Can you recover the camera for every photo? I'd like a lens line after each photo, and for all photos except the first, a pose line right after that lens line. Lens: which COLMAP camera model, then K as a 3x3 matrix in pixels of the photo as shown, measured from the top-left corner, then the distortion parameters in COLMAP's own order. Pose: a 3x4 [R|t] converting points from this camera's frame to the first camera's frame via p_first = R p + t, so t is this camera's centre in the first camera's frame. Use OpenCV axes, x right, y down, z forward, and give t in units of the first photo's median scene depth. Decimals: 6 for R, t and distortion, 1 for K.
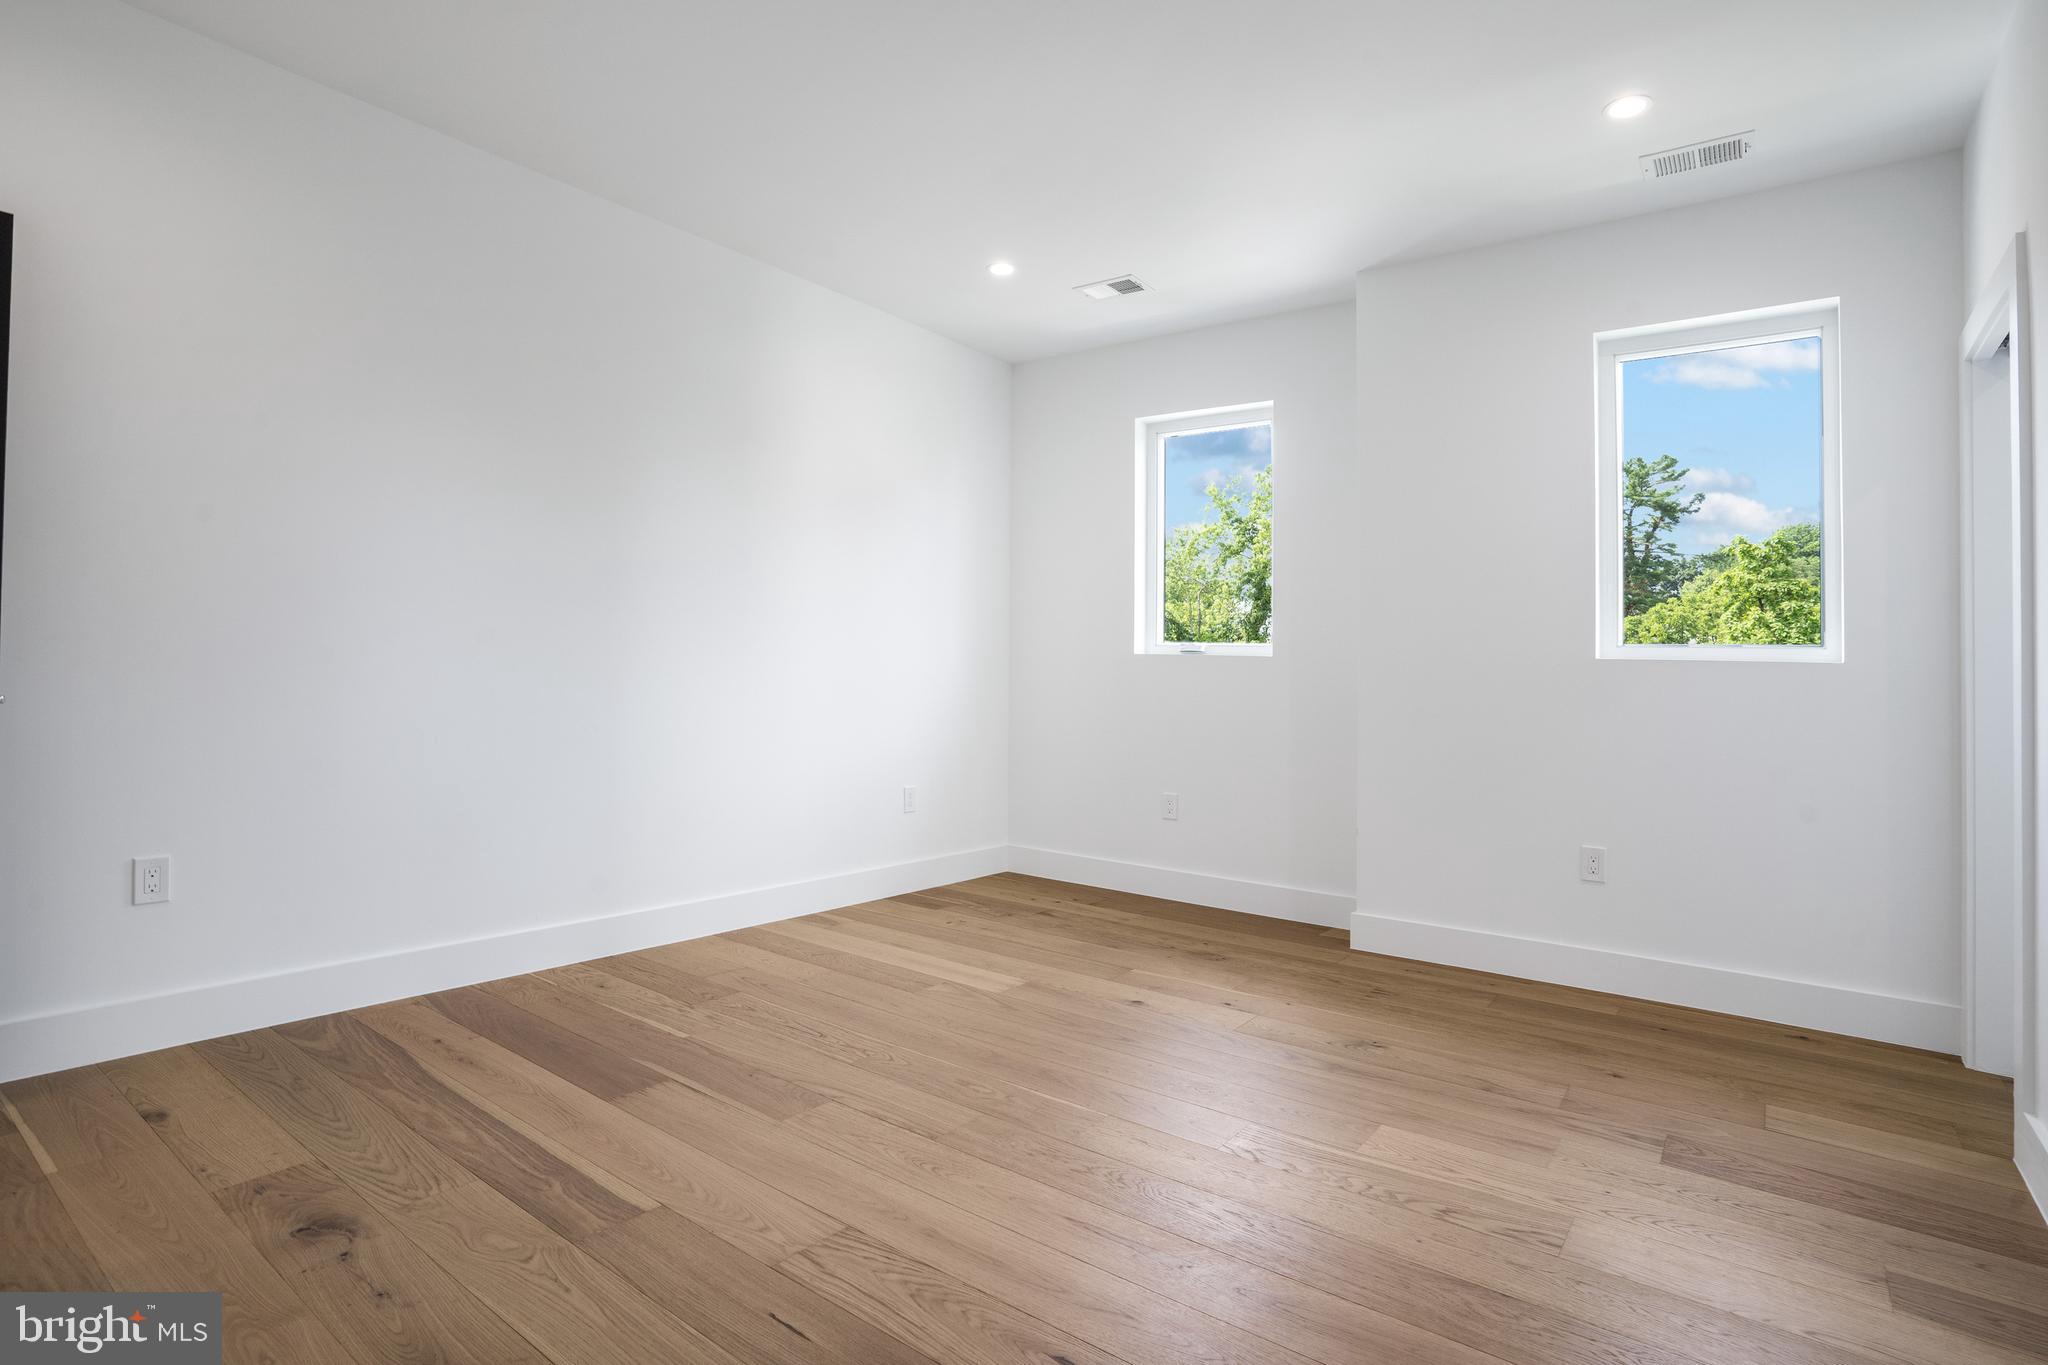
lens RADIAL K [[1055.3, 0, 1020.7], [0, 1055.3, 675.2], [0, 0, 1]] dist [-0.095289, 0.042152]
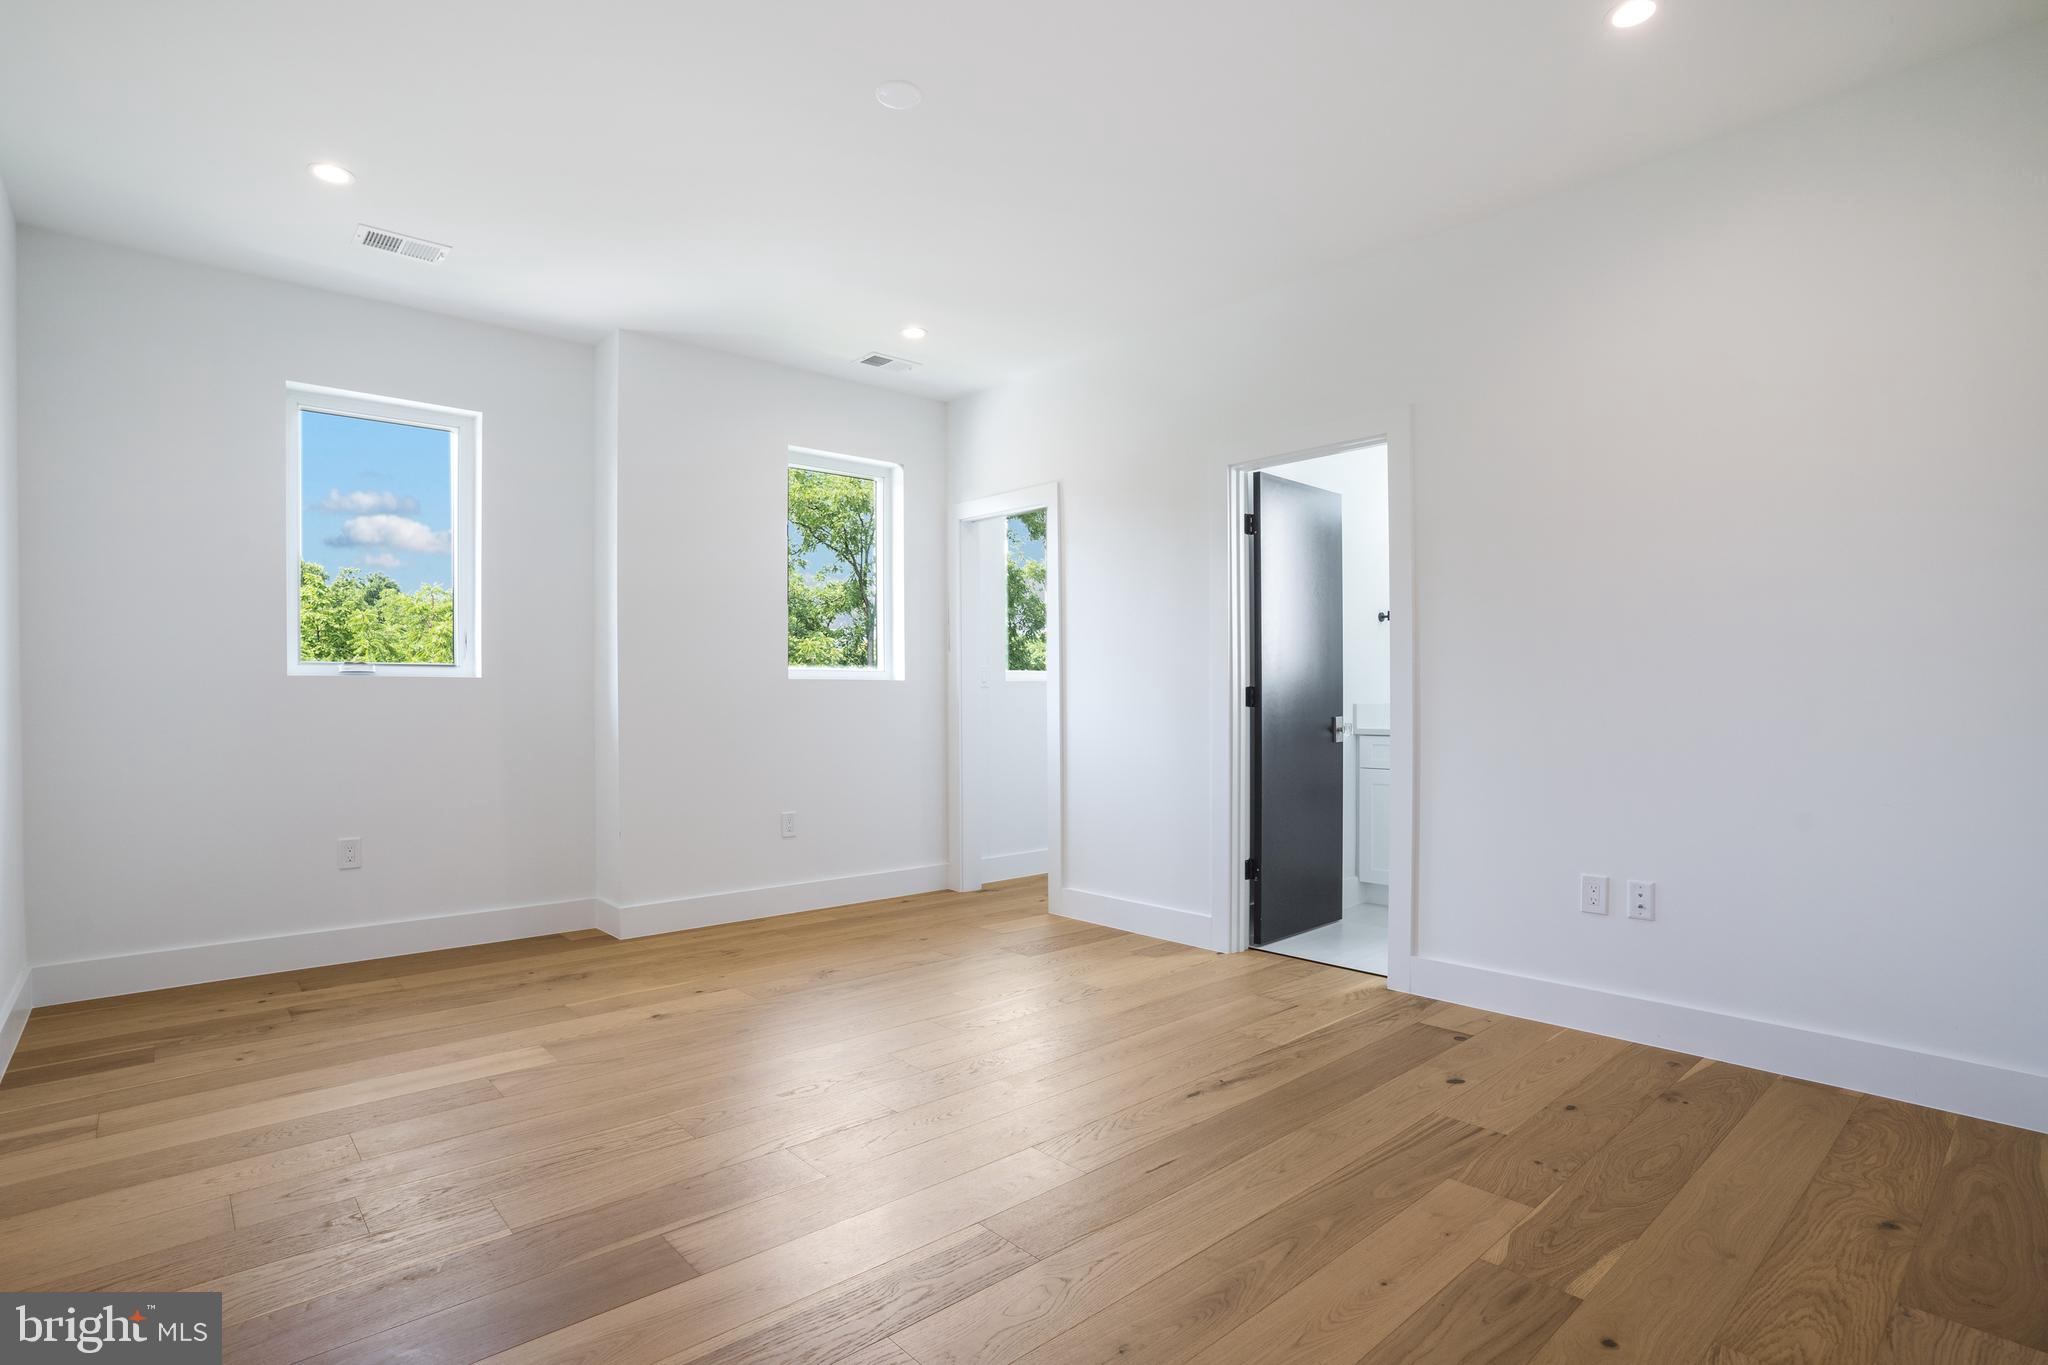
lens RADIAL K [[1055.3, 0, 1020.7], [0, 1055.3, 675.2], [0, 0, 1]] dist [-0.095289, 0.042152]
pose [[0.160832, -0.013335, 0.986892, -0.807213], [0.007195, 0.999898, 0.012339, -0.034663], [-0.986956, 0.005117, 0.160911, 0.456662]]
